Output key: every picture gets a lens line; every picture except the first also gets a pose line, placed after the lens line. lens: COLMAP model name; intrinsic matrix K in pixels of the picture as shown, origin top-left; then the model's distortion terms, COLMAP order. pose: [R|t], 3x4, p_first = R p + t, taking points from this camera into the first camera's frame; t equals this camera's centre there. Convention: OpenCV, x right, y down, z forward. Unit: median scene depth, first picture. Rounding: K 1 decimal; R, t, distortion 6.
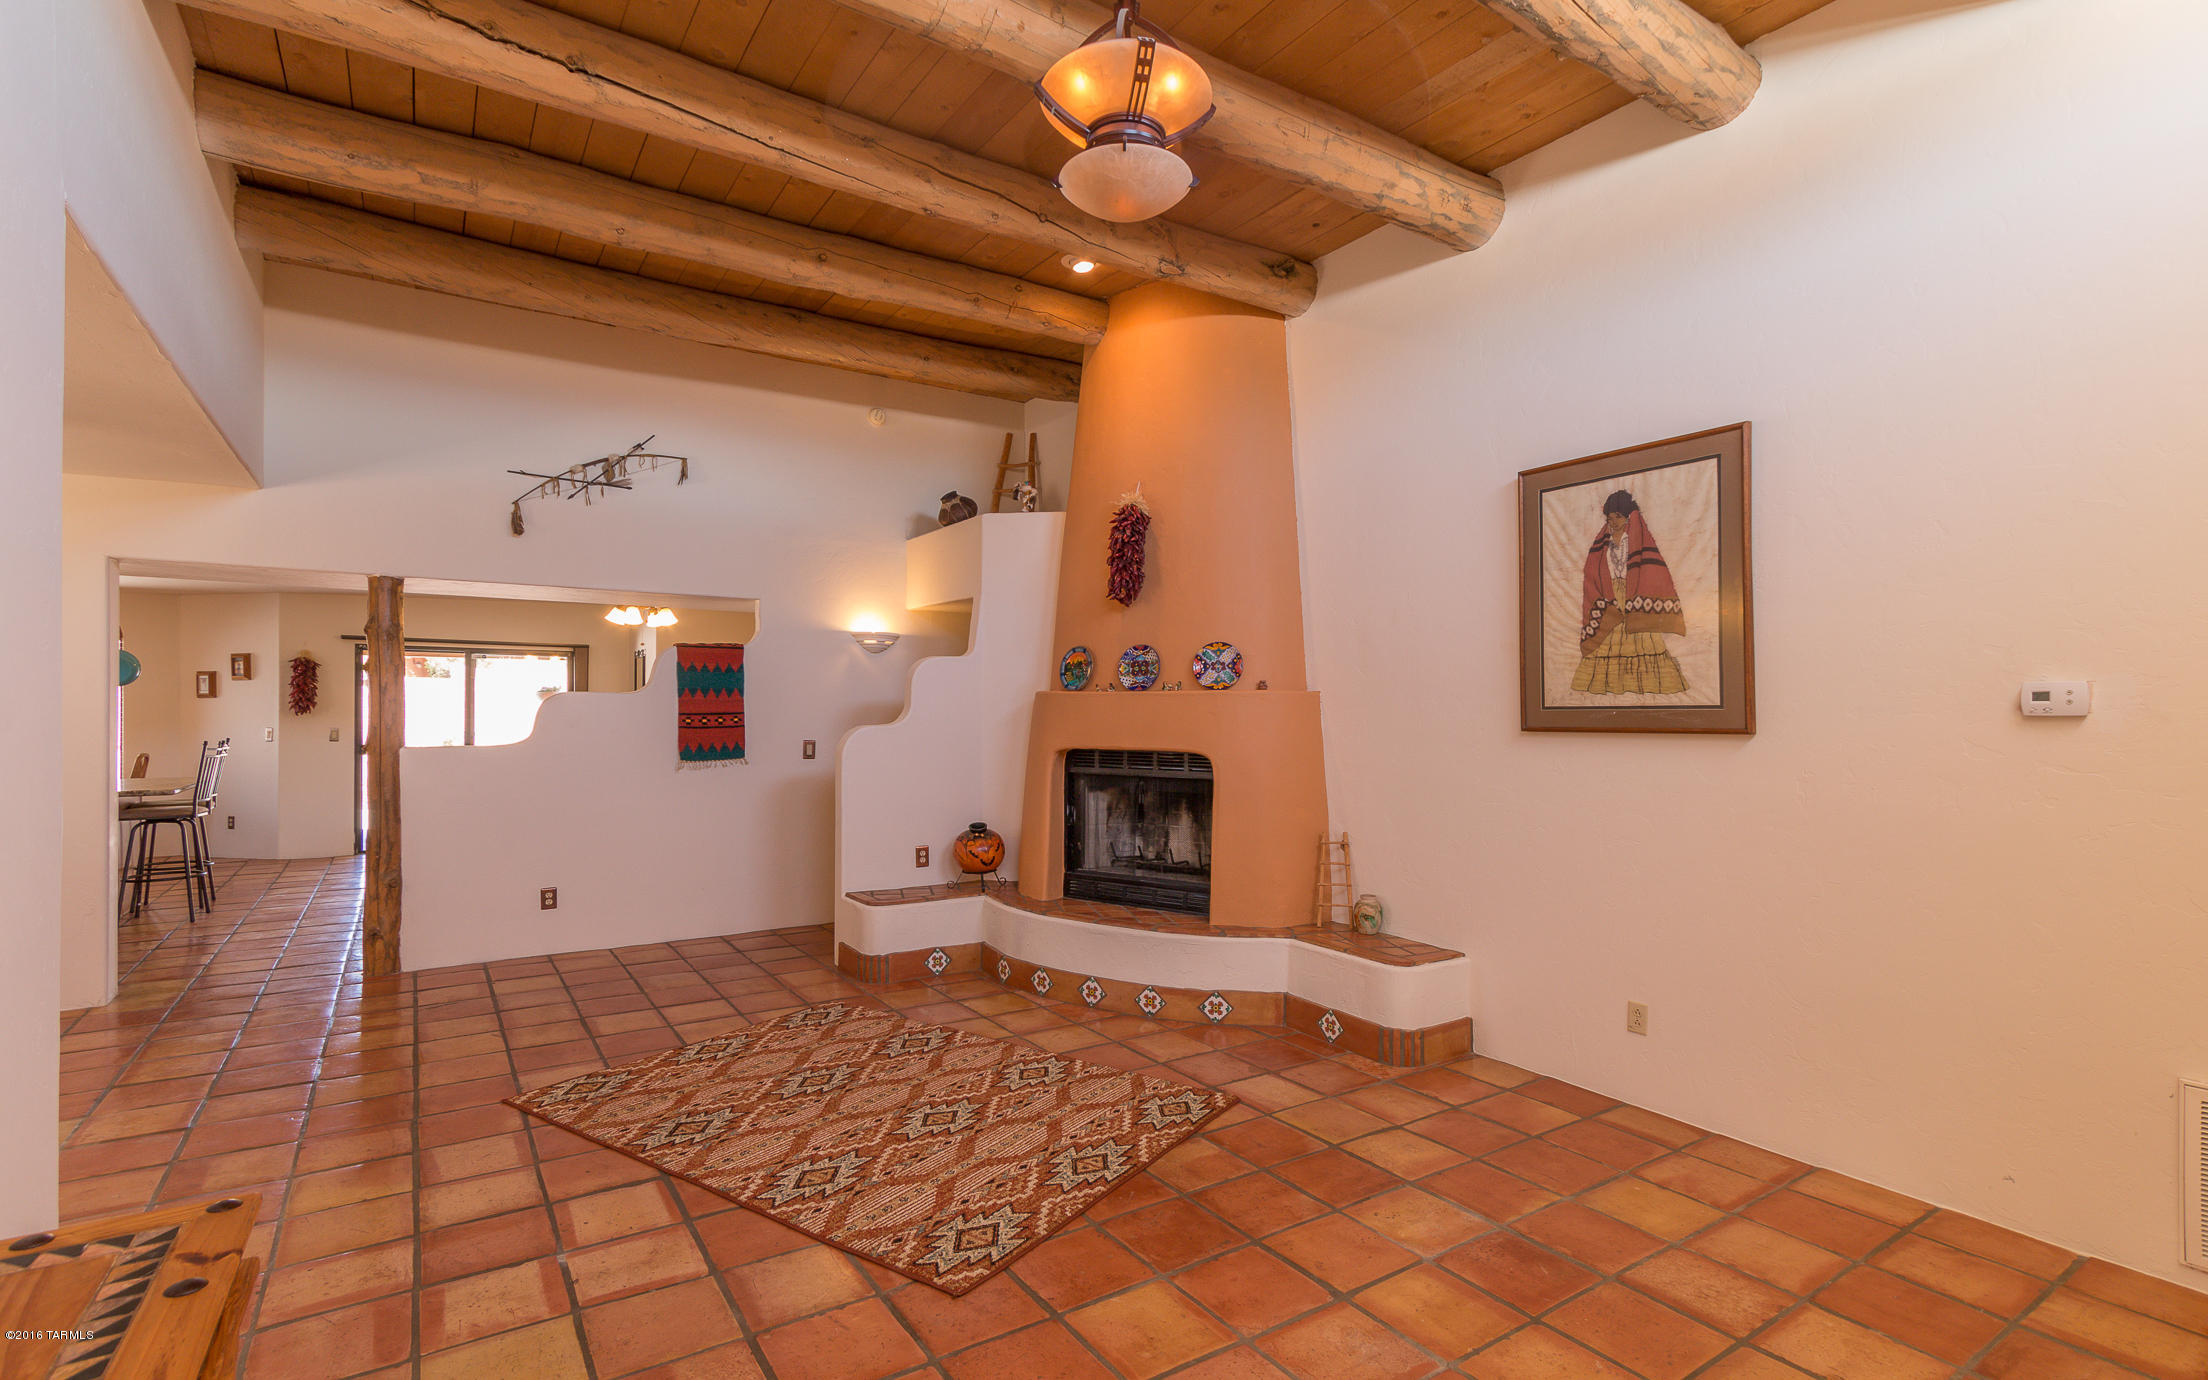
lens RADIAL K [[1025.2, 0, 1104.0], [0, 1025.2, 690.0], [0, 0, 1]] dist [0.013102, 0.000186]
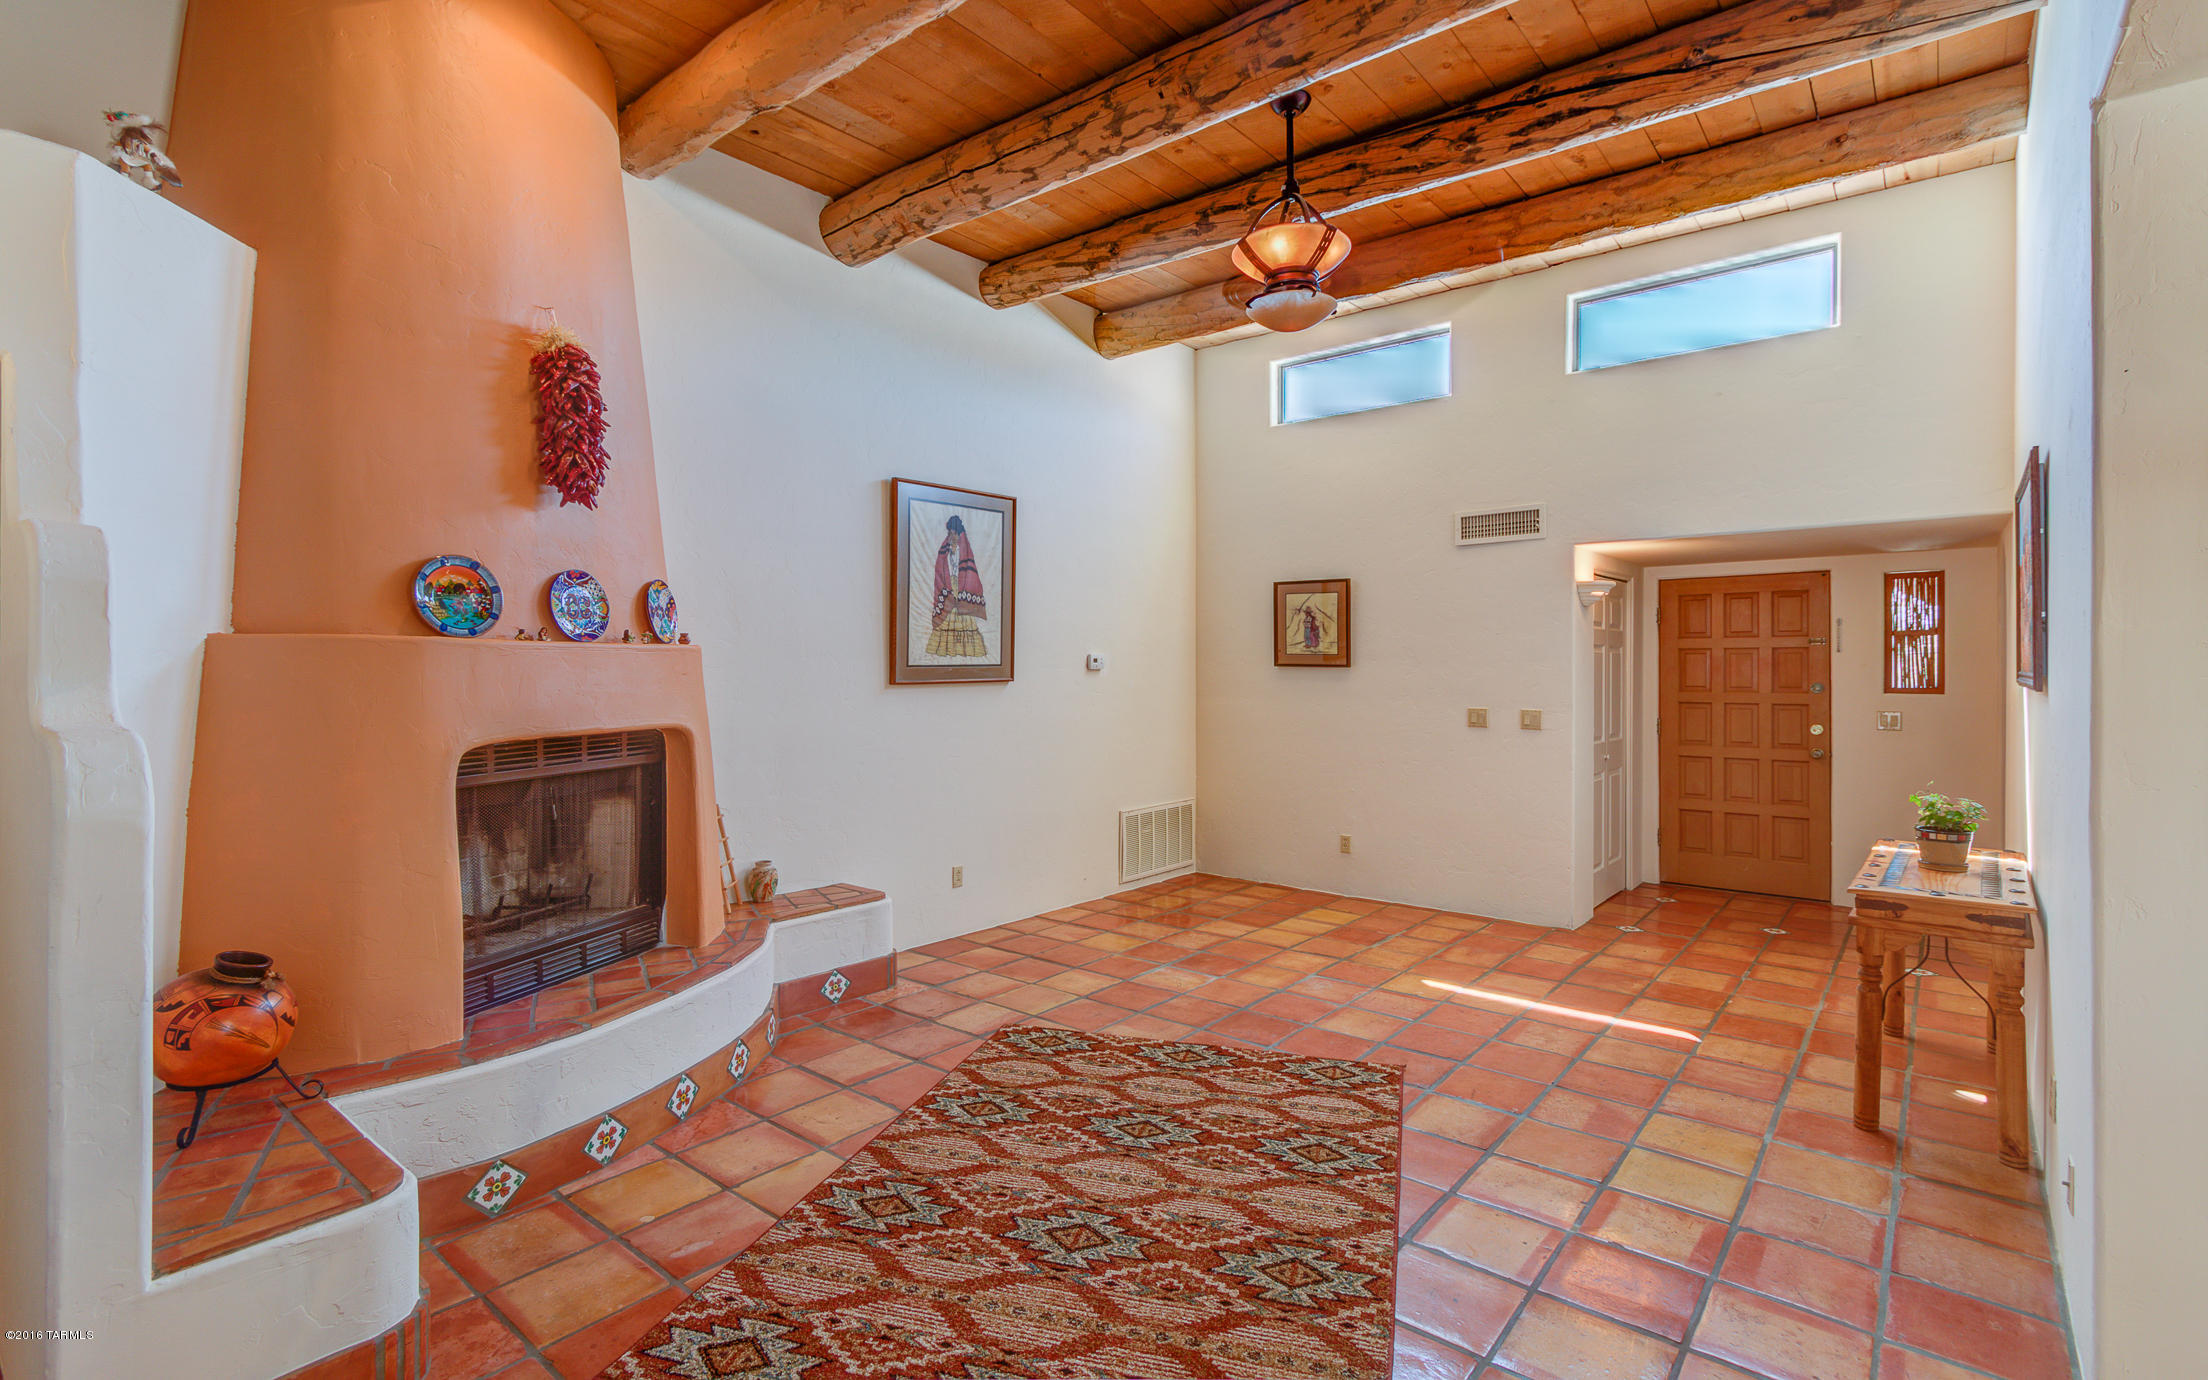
lens RADIAL K [[1031.5, 0, 1106.8], [0, 1031.5, 659.3], [0, 0, 1]] dist [0.001108, 0.000249]
pose [[-0.292812, 0.002404, 0.956167, -0.962504], [-0.017635, 0.999813, -0.007914, 0.015958], [-0.956007, -0.019179, -0.292715, 1.241454]]
